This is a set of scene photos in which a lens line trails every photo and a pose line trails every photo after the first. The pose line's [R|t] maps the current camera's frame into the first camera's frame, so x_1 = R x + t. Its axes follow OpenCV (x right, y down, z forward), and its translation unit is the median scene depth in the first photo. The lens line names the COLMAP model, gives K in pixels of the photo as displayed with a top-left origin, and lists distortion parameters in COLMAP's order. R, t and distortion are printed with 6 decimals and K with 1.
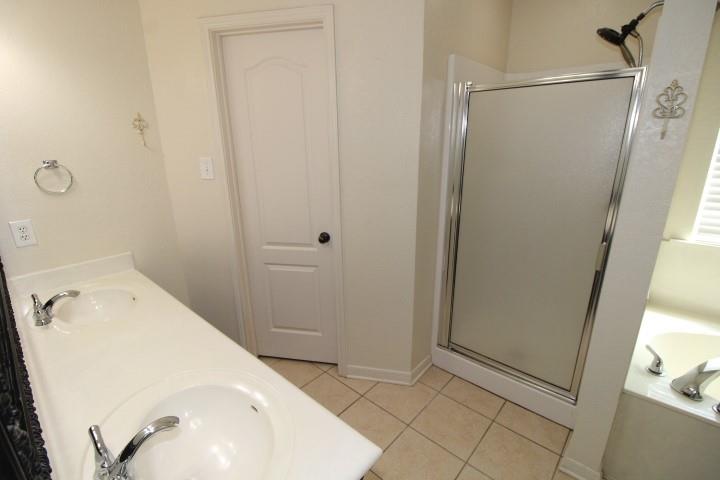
lens RADIAL K [[333.3, 0, 361.0], [0, 333.3, 241.3], [0, 0, 1]] dist [-0.003121, -0.010165]
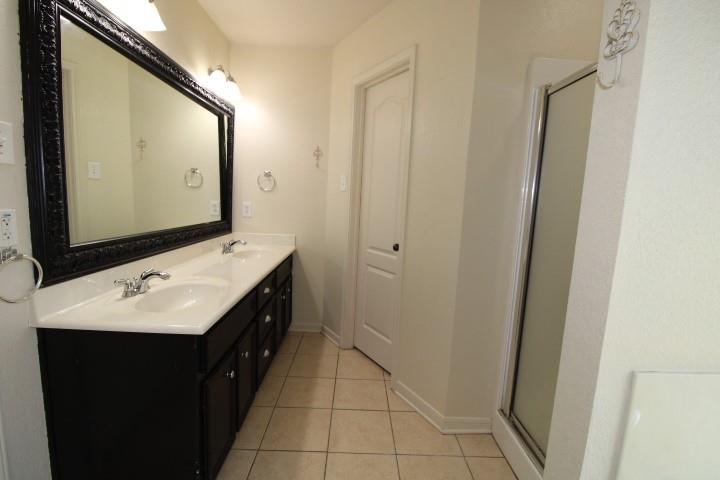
lens RADIAL K [[333.3, 0, 361.0], [0, 333.3, 241.3], [0, 0, 1]] dist [-0.003121, -0.010165]
pose [[0.676818, 0.138104, -0.723080, 0.576409], [-0.264199, 0.962376, -0.063487, 0.072673], [0.687107, 0.234006, 0.687841, 0.163400]]
